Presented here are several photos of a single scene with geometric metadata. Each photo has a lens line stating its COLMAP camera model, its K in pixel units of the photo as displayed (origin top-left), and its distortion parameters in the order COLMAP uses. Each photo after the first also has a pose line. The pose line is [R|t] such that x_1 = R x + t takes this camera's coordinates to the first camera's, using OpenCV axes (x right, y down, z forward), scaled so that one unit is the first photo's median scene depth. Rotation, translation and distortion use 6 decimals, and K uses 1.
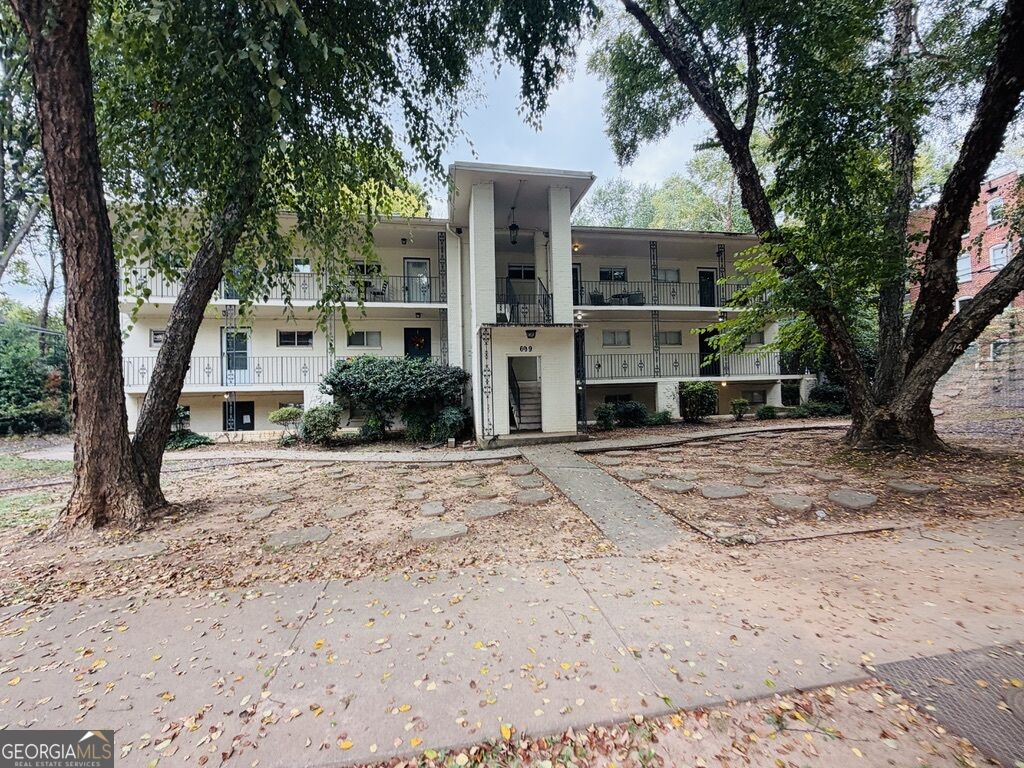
lens RADIAL K [[408.3, 0, 510.1], [0, 408.3, 381.8], [0, 0, 1]] dist [0.000511, -0.000571]
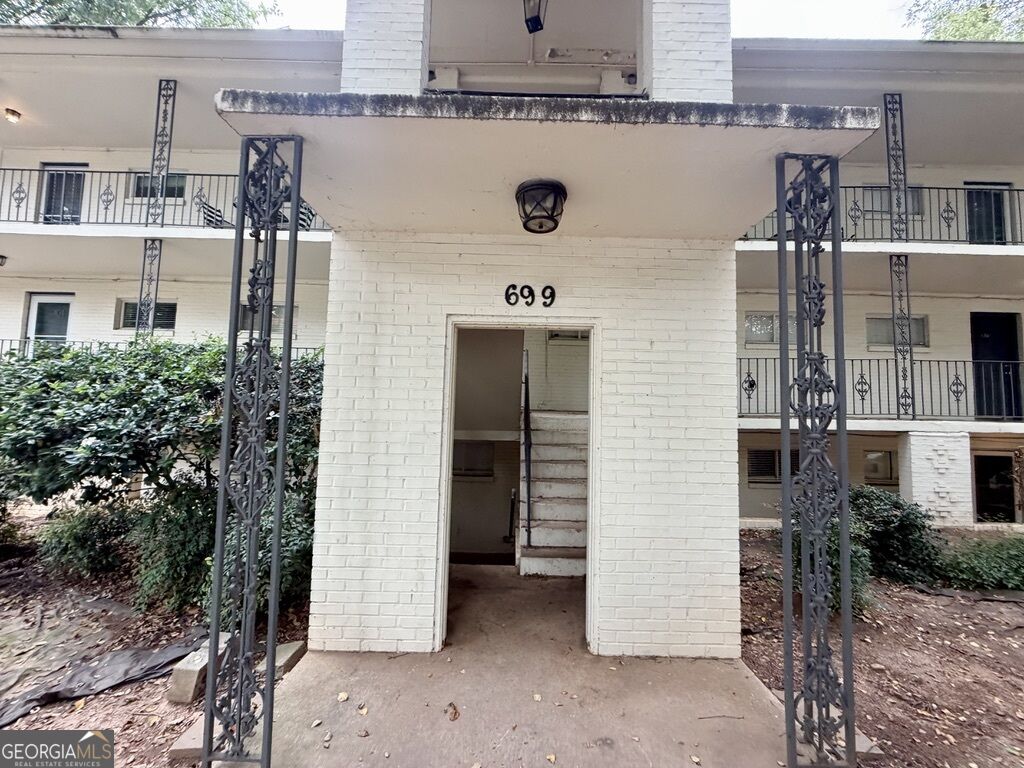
lens RADIAL K [[408.3, 0, 510.1], [0, 408.3, 381.8], [0, 0, 1]] dist [0.000511, -0.000571]
pose [[0.983049, 0.034572, -0.180054, 0.051996], [-0.042563, 0.998264, -0.040705, -0.014489], [0.178334, 0.047678, 0.982814, 0.550078]]
